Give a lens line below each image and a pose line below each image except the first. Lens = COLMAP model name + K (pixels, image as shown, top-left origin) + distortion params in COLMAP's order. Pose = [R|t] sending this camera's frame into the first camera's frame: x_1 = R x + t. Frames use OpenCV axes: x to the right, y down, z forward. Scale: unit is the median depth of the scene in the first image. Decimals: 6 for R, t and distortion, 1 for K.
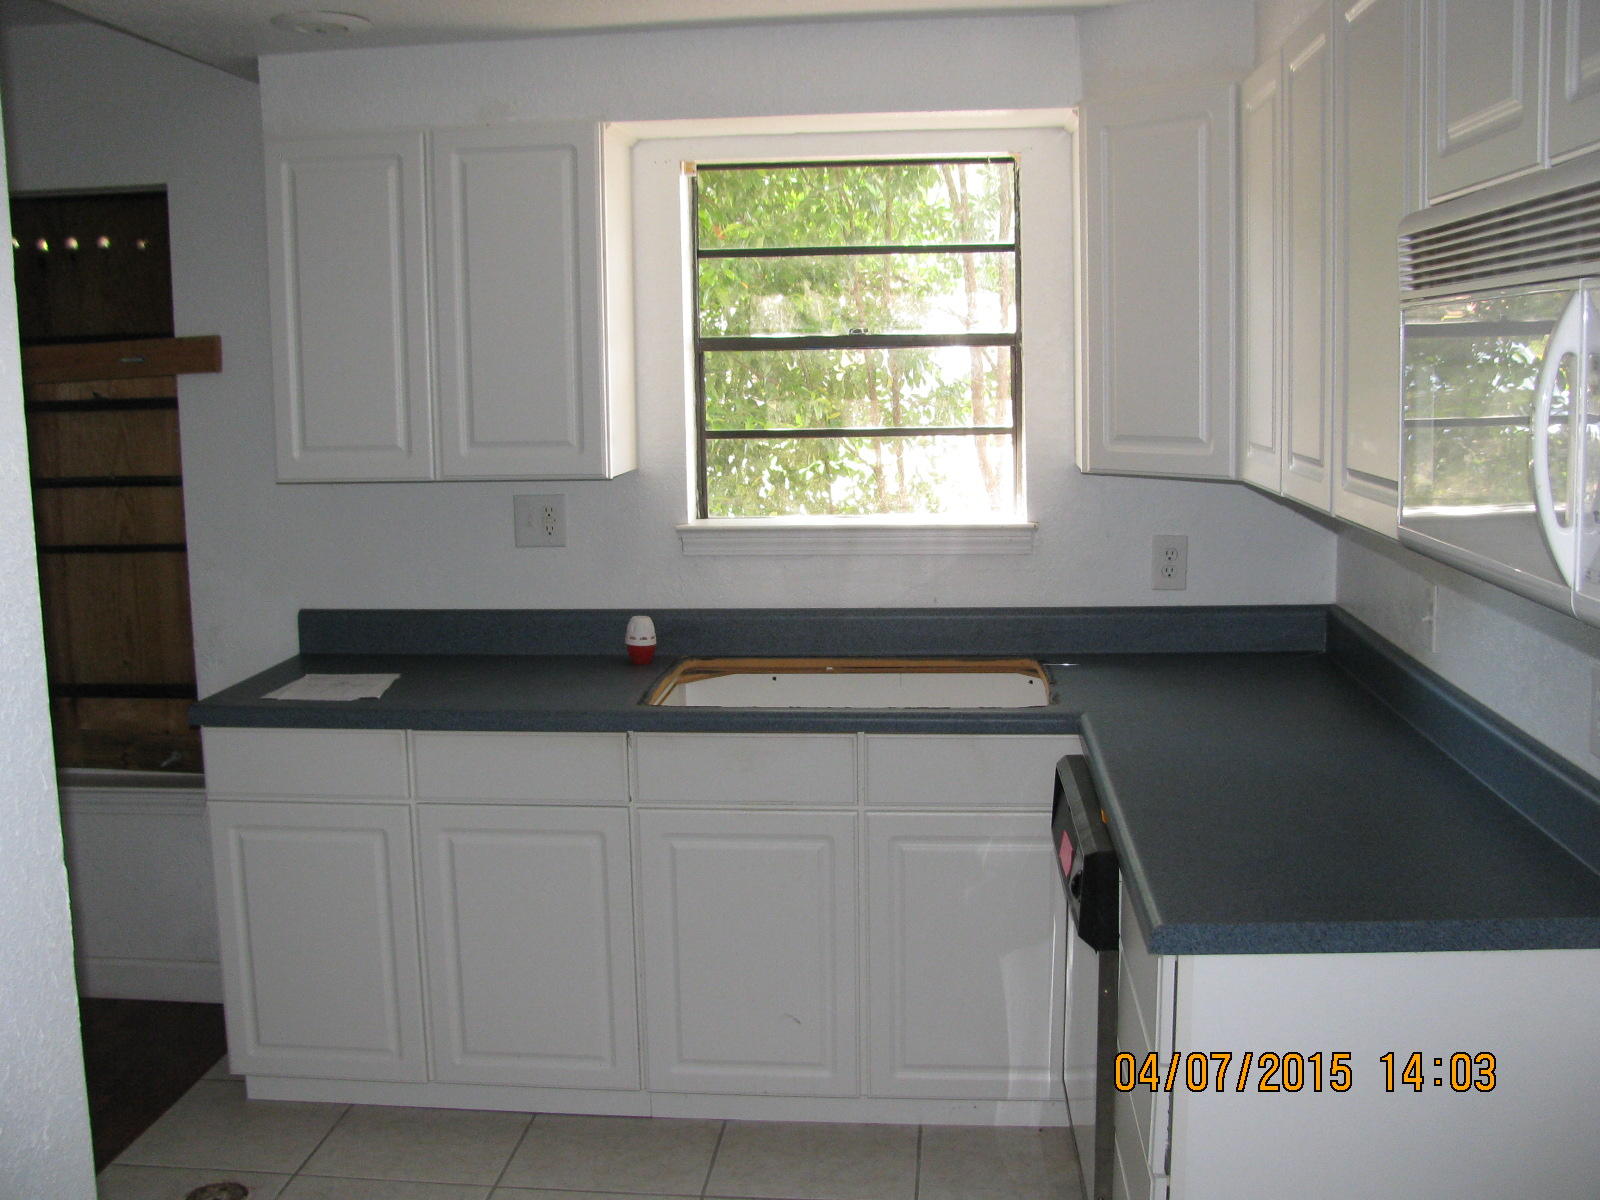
lens RADIAL K [[1655.1, 0, 817.1], [0, 1655.1, 595.3], [0, 0, 1]] dist [-0.215842, 0.264868]
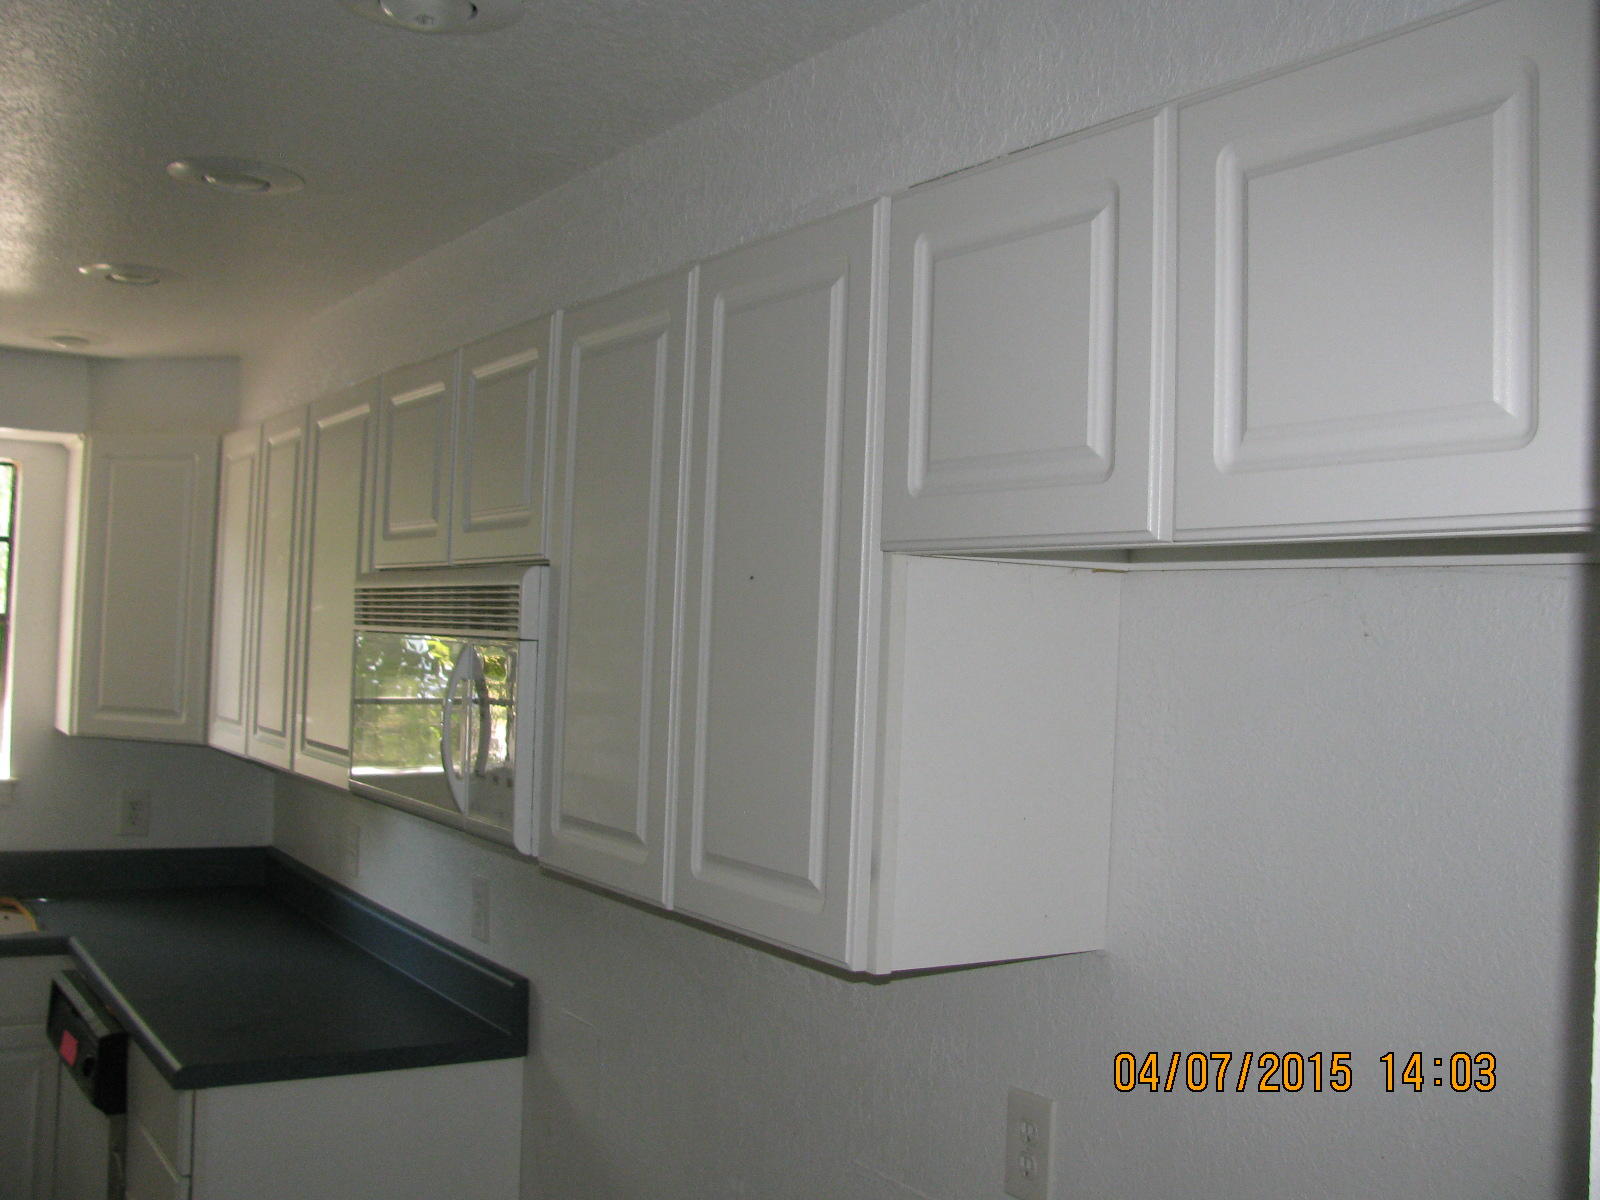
lens RADIAL K [[1655.1, 0, 817.1], [0, 1655.1, 595.3], [0, 0, 1]] dist [-0.215842, 0.264868]
pose [[0.787415, 0.070914, 0.612330, -0.121624], [0.028468, 0.988117, -0.151042, 0.014664], [-0.615765, 0.136365, 0.776040, -0.238420]]
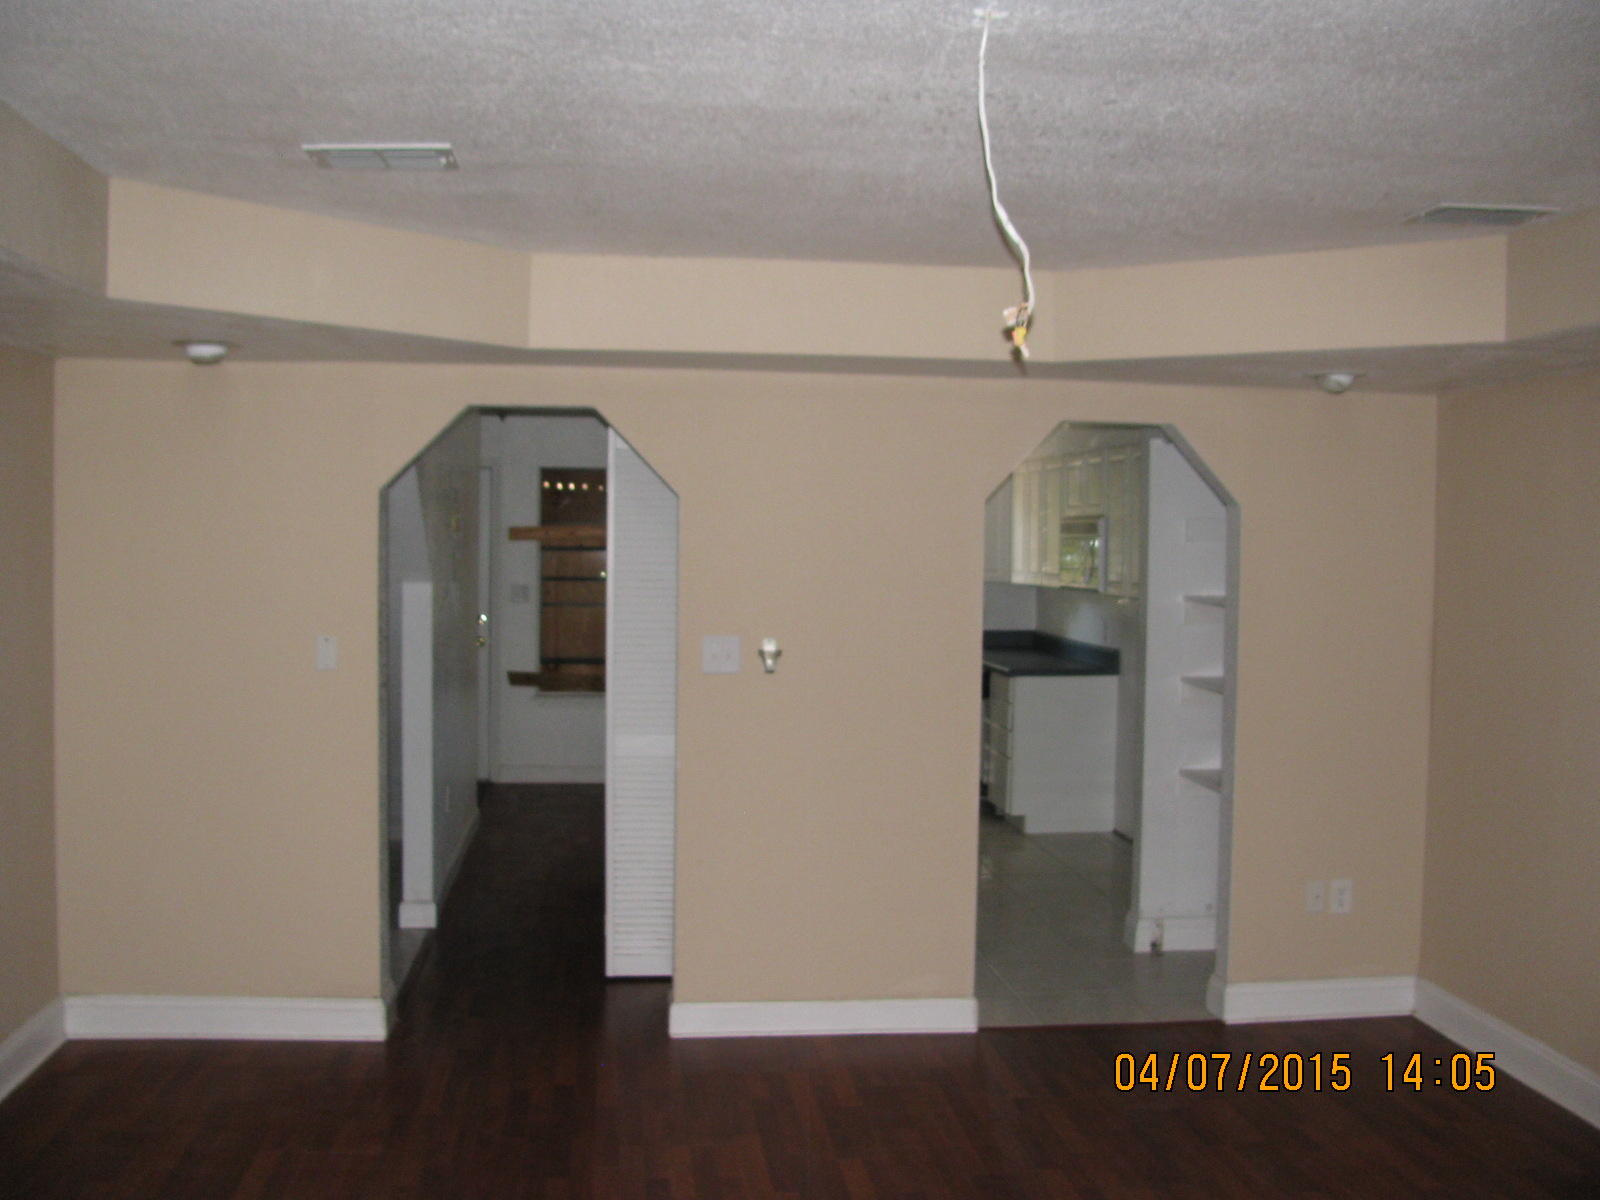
lens RADIAL K [[1655.1, 0, 817.1], [0, 1655.1, 595.3], [0, 0, 1]] dist [-0.215842, 0.264868]
pose [[0.978018, 0.020080, 0.207550, -0.701835], [0.000983, 0.994897, -0.100890, 0.250642], [-0.208517, 0.098876, 0.973008, -1.863833]]
